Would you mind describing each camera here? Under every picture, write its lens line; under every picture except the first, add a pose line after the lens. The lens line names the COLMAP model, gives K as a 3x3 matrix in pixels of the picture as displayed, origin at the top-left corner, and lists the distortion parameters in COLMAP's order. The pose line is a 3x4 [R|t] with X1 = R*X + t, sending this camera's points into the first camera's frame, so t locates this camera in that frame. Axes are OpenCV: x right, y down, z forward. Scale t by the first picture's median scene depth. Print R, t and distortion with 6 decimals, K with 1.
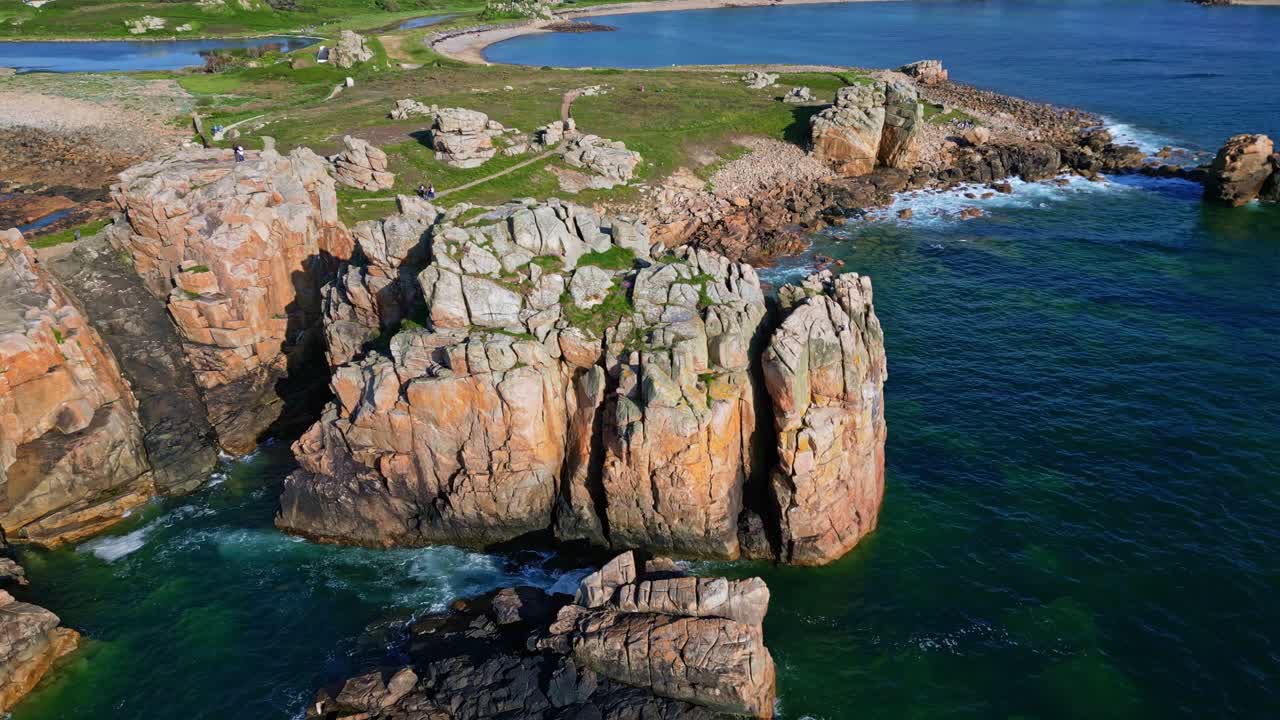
lens RADIAL K [[827.2, 0, 635.0], [0, 827.2, 363.1], [0, 0, 1]] dist [0.078619, -0.074818]
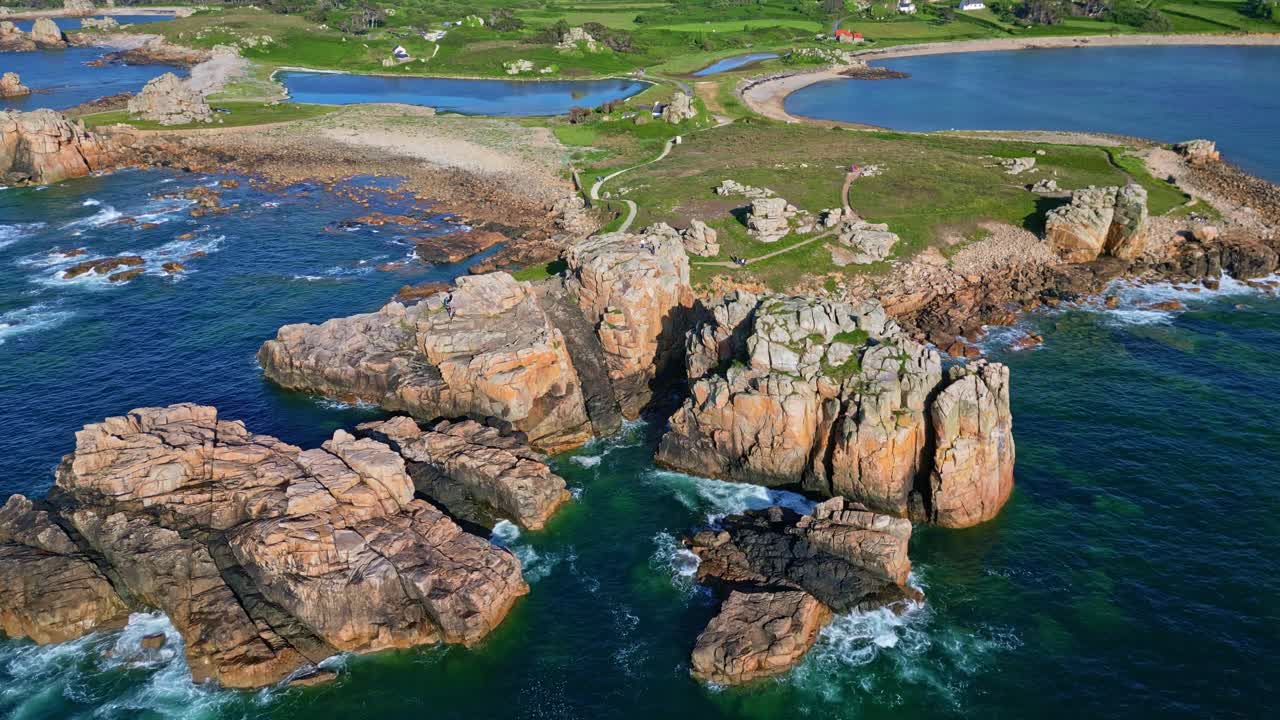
lens RADIAL K [[827.2, 0, 635.0], [0, 827.2, 363.1], [0, 0, 1]] dist [0.078619, -0.074818]
pose [[0.946197, 0.114506, -0.302655, 0.057265], [-0.113501, 0.993317, 0.020971, -0.044956], [0.303034, 0.014509, 0.952869, -0.642796]]
